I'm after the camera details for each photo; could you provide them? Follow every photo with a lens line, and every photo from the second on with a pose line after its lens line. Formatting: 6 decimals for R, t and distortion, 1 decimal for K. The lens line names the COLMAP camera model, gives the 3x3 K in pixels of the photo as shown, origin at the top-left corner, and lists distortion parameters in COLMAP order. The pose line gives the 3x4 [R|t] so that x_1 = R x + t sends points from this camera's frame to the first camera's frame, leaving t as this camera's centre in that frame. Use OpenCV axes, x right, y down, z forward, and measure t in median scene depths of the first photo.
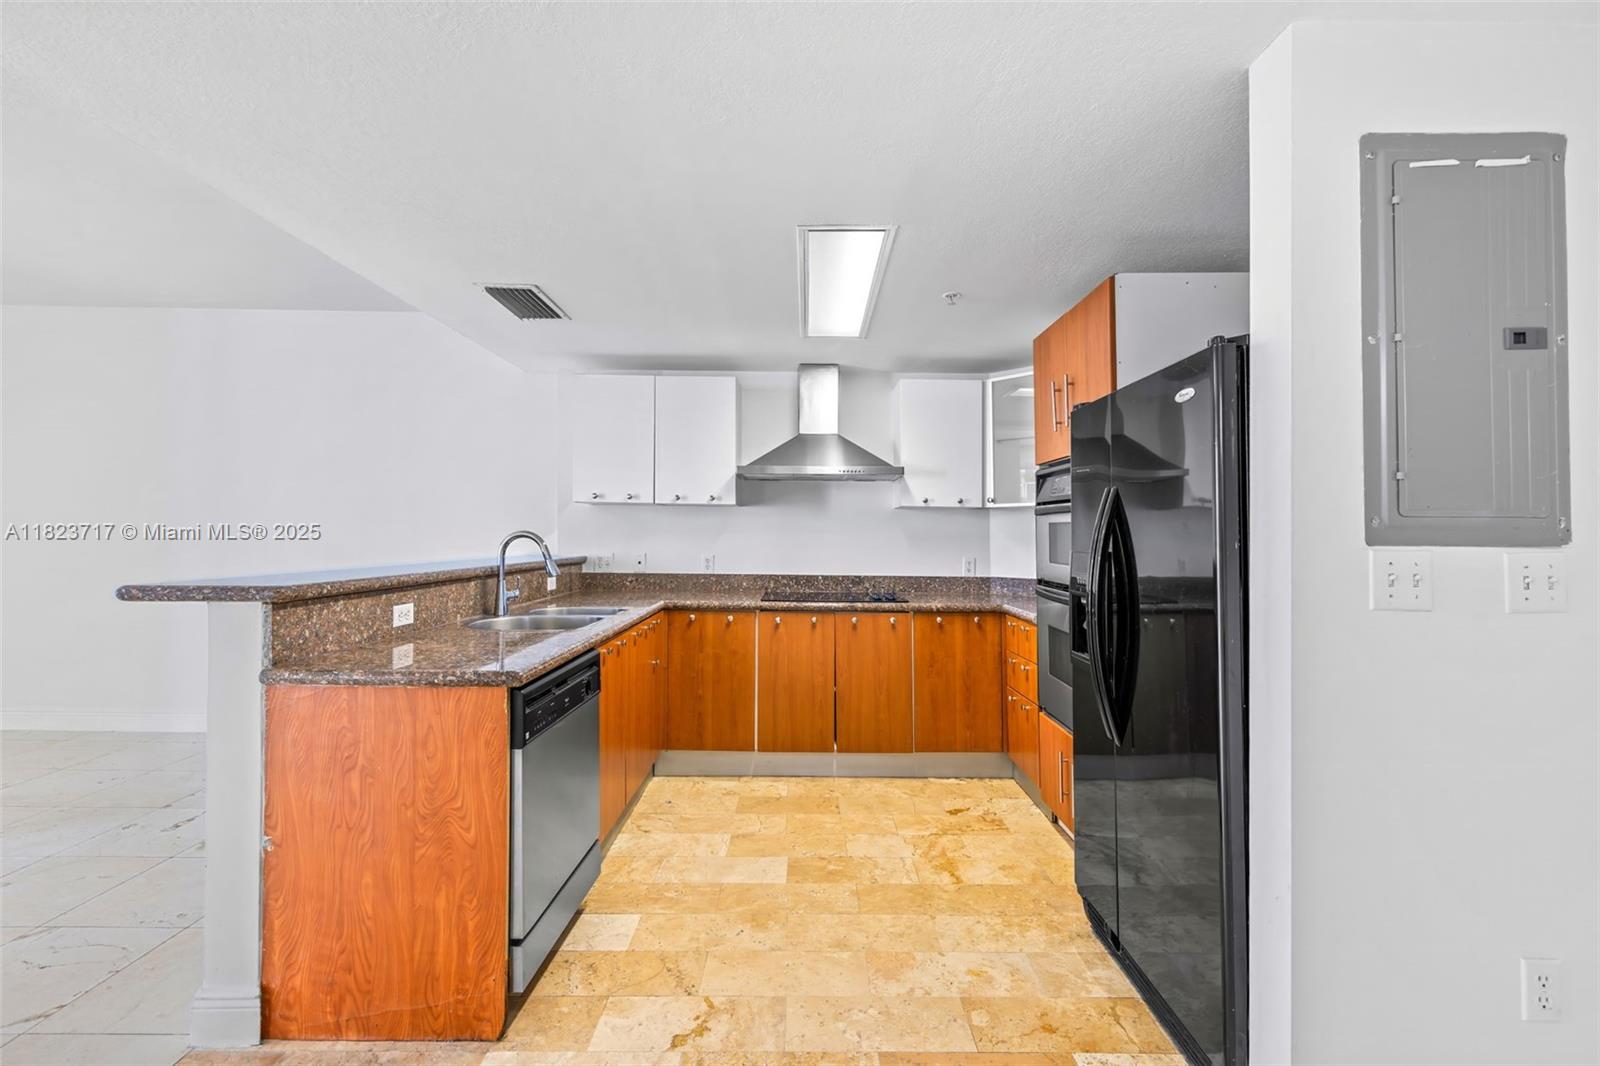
lens RADIAL K [[690.2, 0, 805.0], [0, 690.2, 521.3], [0, 0, 1]] dist [0.002318, 0.000223]
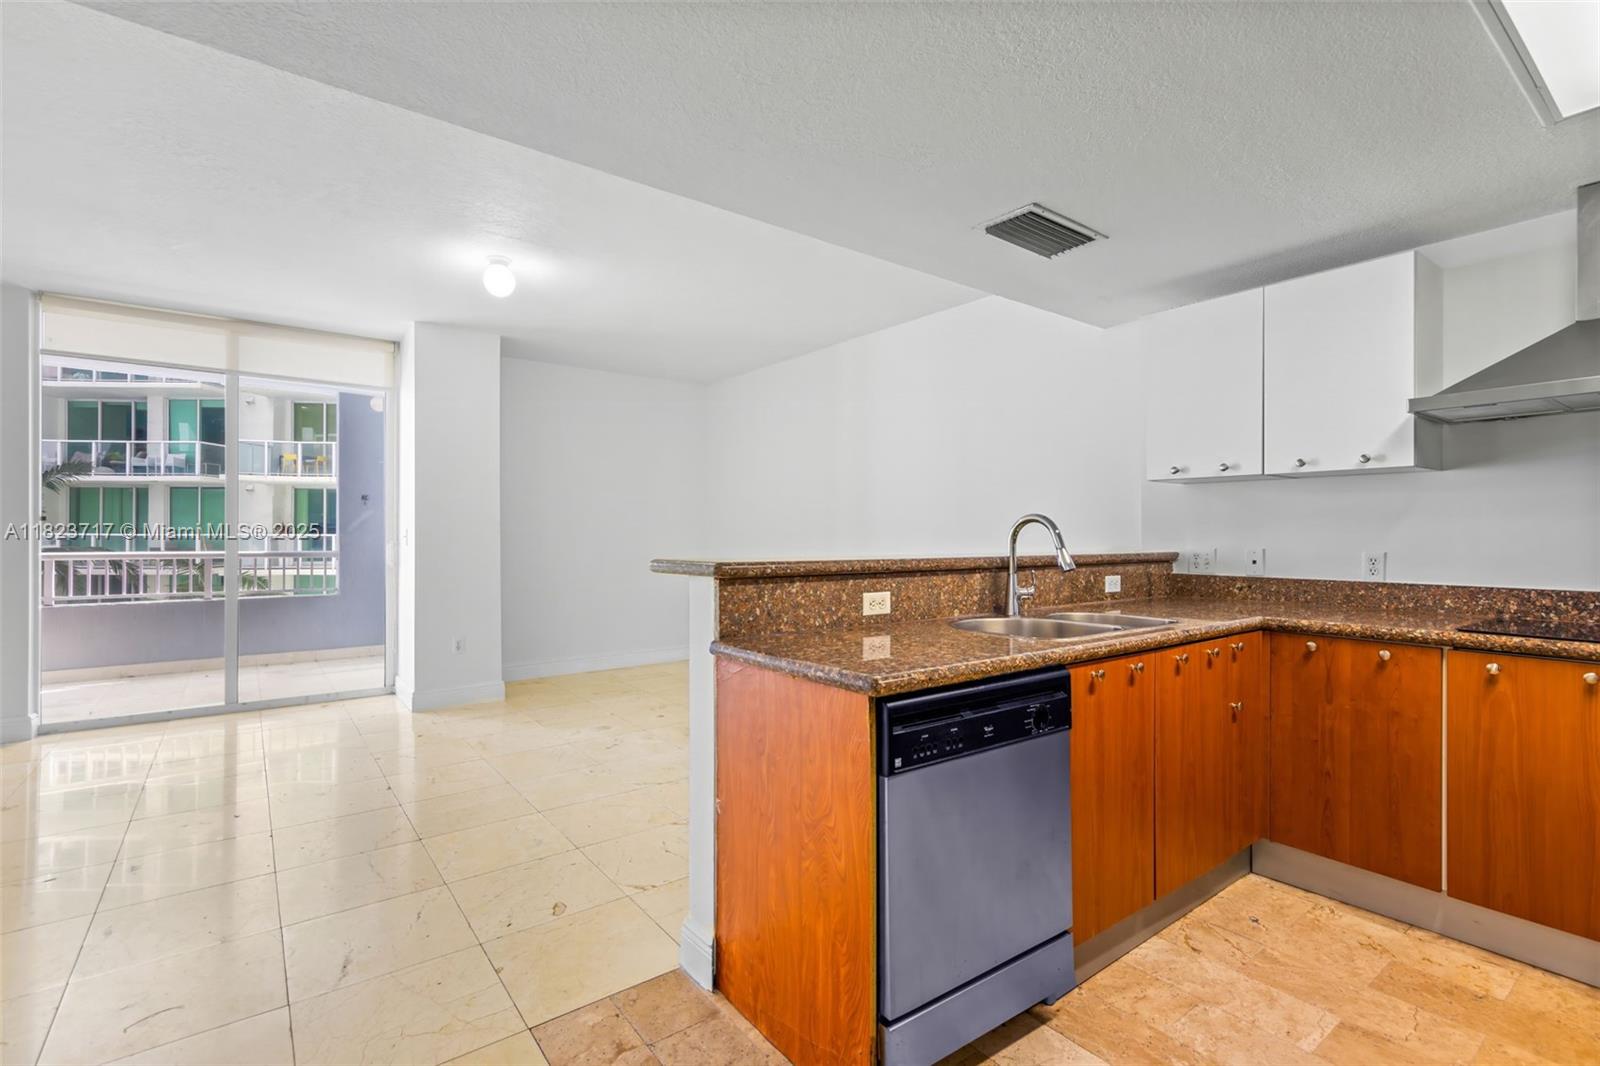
lens RADIAL K [[735.6, 0, 805.1], [0, 735.6, 539.8], [0, 0, 1]] dist [0.004735, 0.001607]
pose [[0.601079, -0.005287, -0.799172, 0.125472], [0.019246, 0.999784, 0.007861, 0.033071], [0.798958, -0.020106, 0.601051, 0.270643]]
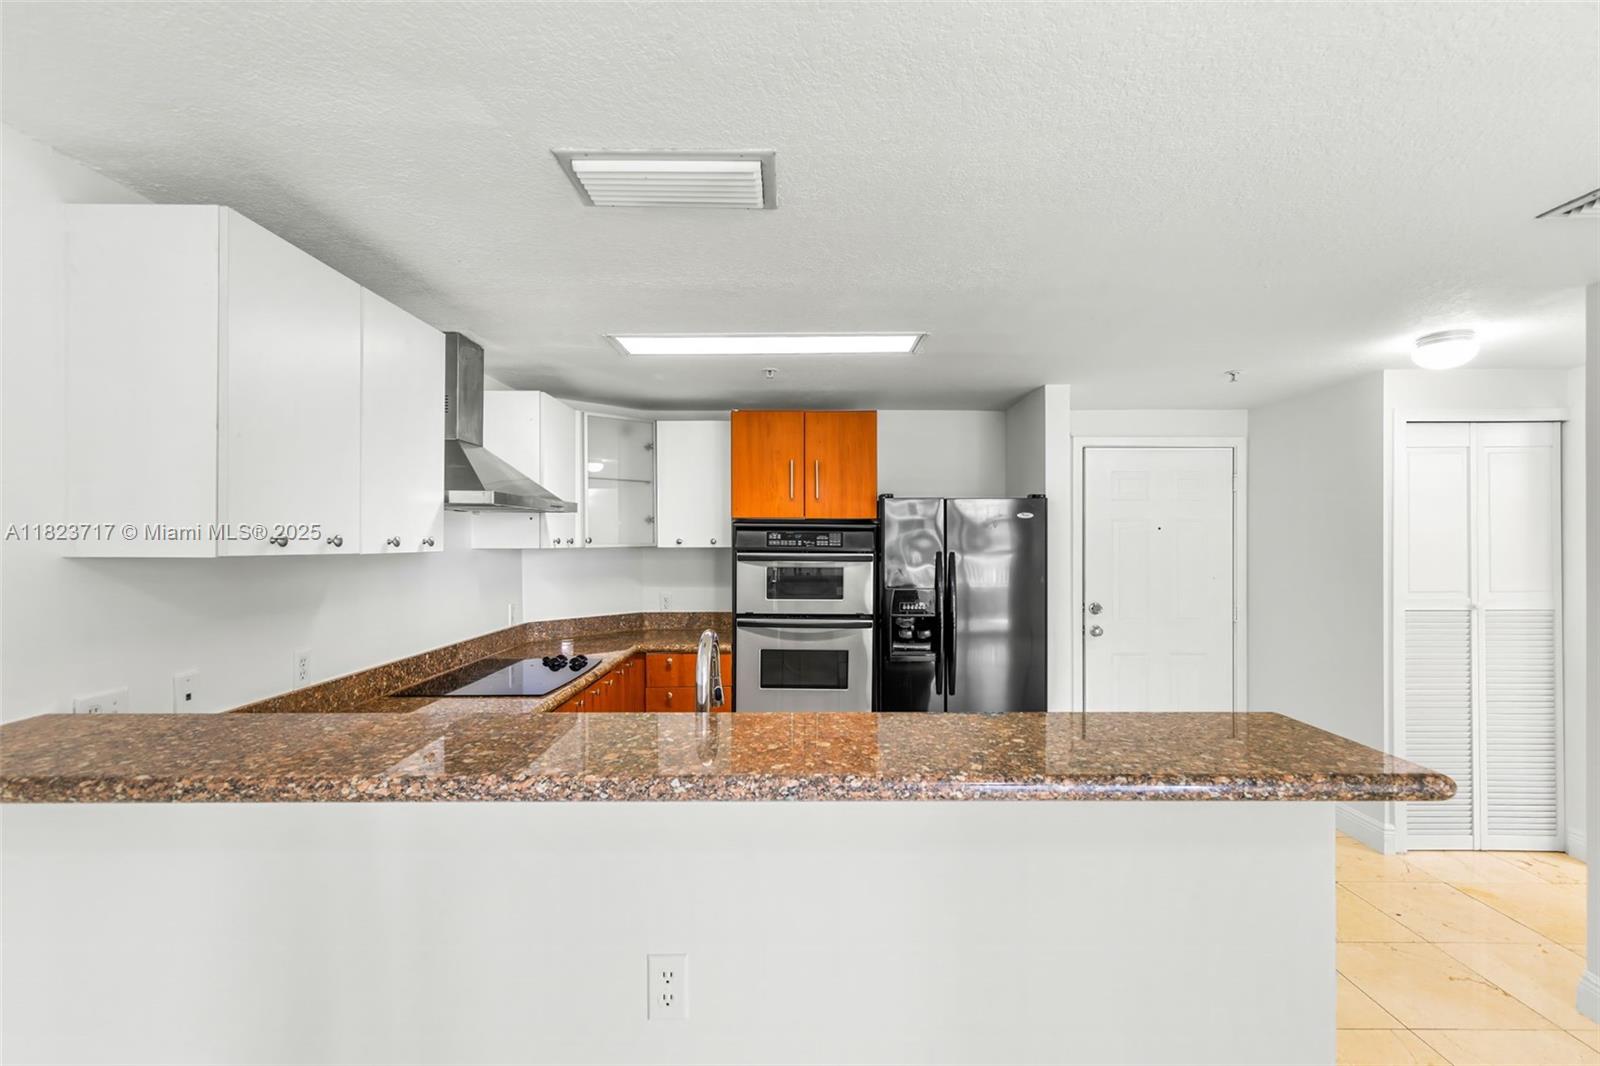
lens RADIAL K [[735.6, 0, 800.0], [0, 735.6, 540.4], [0, 0, 1]] dist [0.004735, 0.001607]
pose [[0.012505, -0.013046, 0.999837, -0.992877], [-0.015583, 0.999791, 0.013241, -0.064593], [-0.999800, -0.015746, 0.012299, 0.936717]]
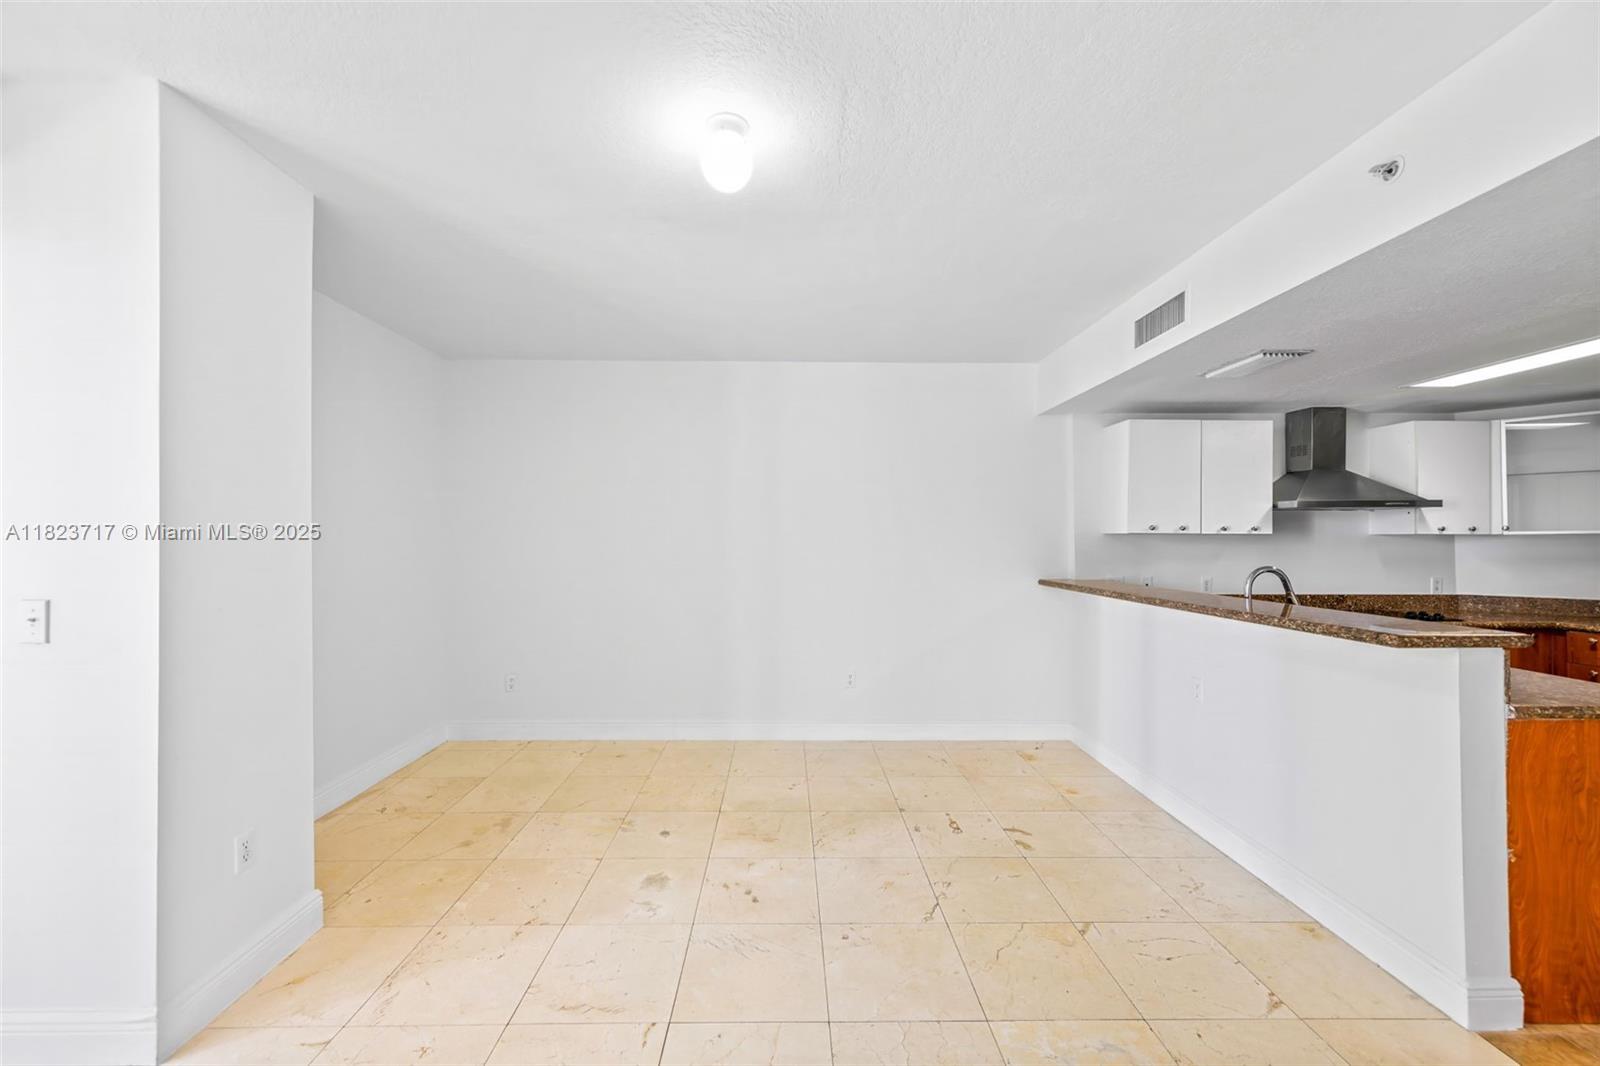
lens RADIAL K [[624.3, 0, 792.3], [0, 624.3, 537.0], [0, 0, 1]] dist [0.003453, 0.000051]
pose [[0.999871, -0.009341, 0.013062, -1.227243], [0.009141, 0.999841, 0.015299, -0.058026], [-0.013203, -0.015178, 0.999798, -0.015777]]
